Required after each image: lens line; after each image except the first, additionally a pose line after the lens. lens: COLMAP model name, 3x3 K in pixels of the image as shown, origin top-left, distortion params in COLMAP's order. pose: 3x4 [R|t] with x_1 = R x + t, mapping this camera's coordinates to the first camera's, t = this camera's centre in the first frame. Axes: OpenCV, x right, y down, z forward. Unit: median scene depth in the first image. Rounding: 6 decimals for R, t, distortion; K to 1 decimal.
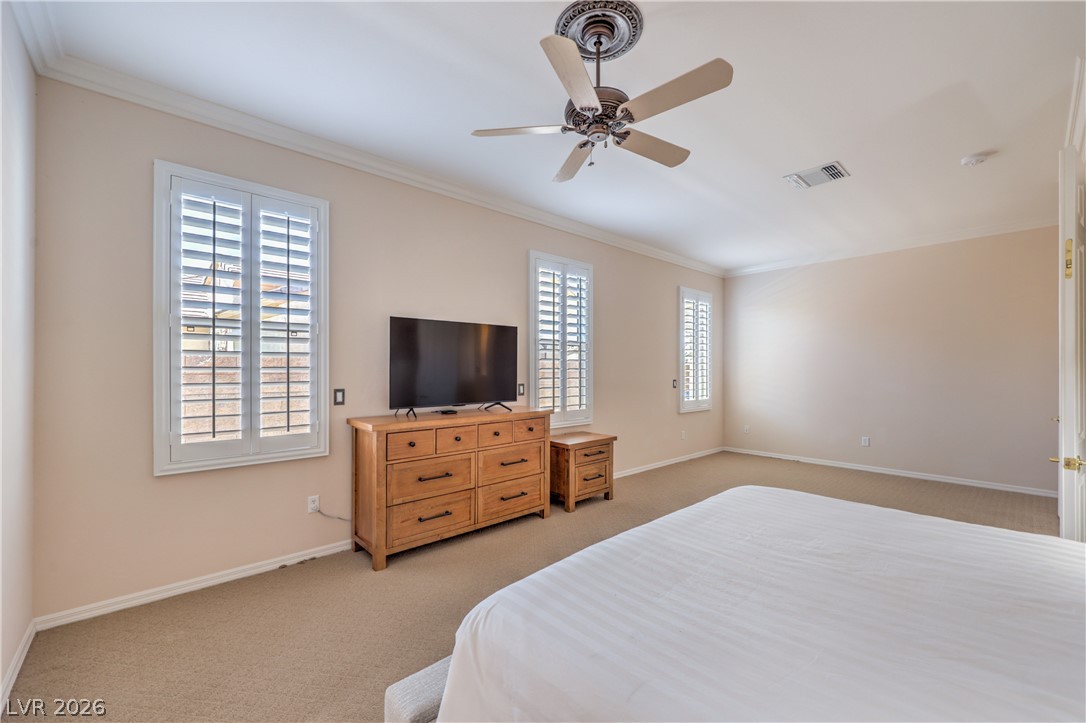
lens RADIAL K [[441.6, 0, 549.4], [0, 441.6, 369.6], [0, 0, 1]] dist [-0.000202, 0.000209]
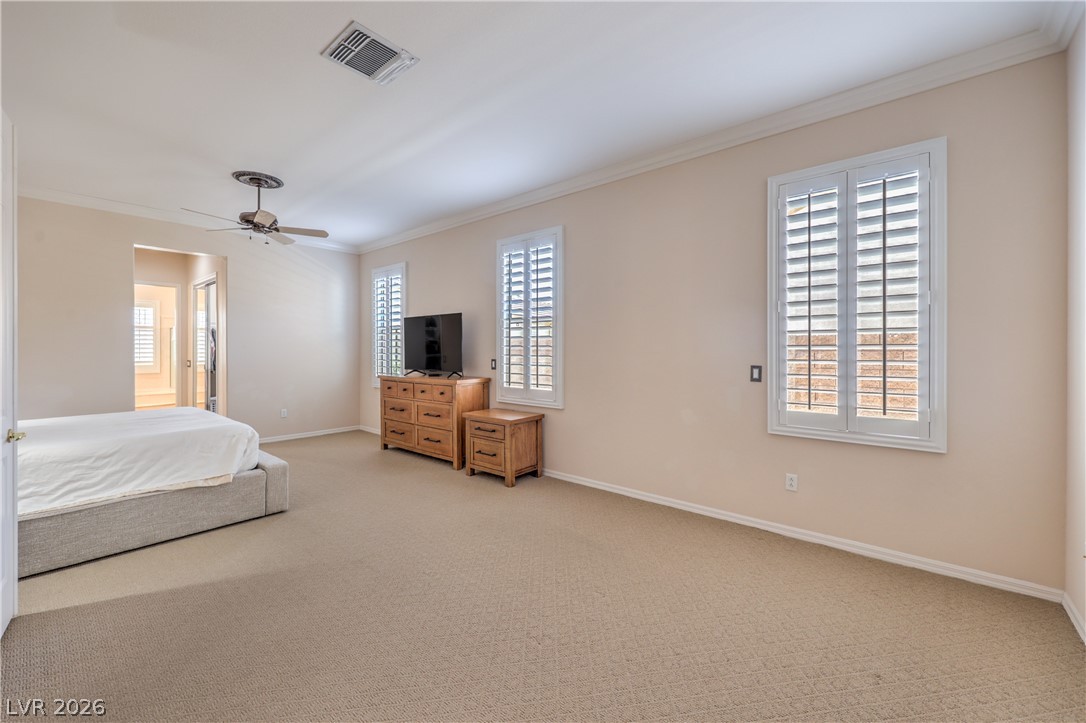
lens RADIAL K [[434.1, 0, 541.0], [0, 434.1, 347.0], [0, 0, 1]] dist [-0.001938, -0.000216]
pose [[0.122849, -0.002233, -0.992423, 0.439683], [0.002344, 0.999995, -0.001960, 0.000989], [0.992423, -0.002086, 0.122854, 0.399550]]
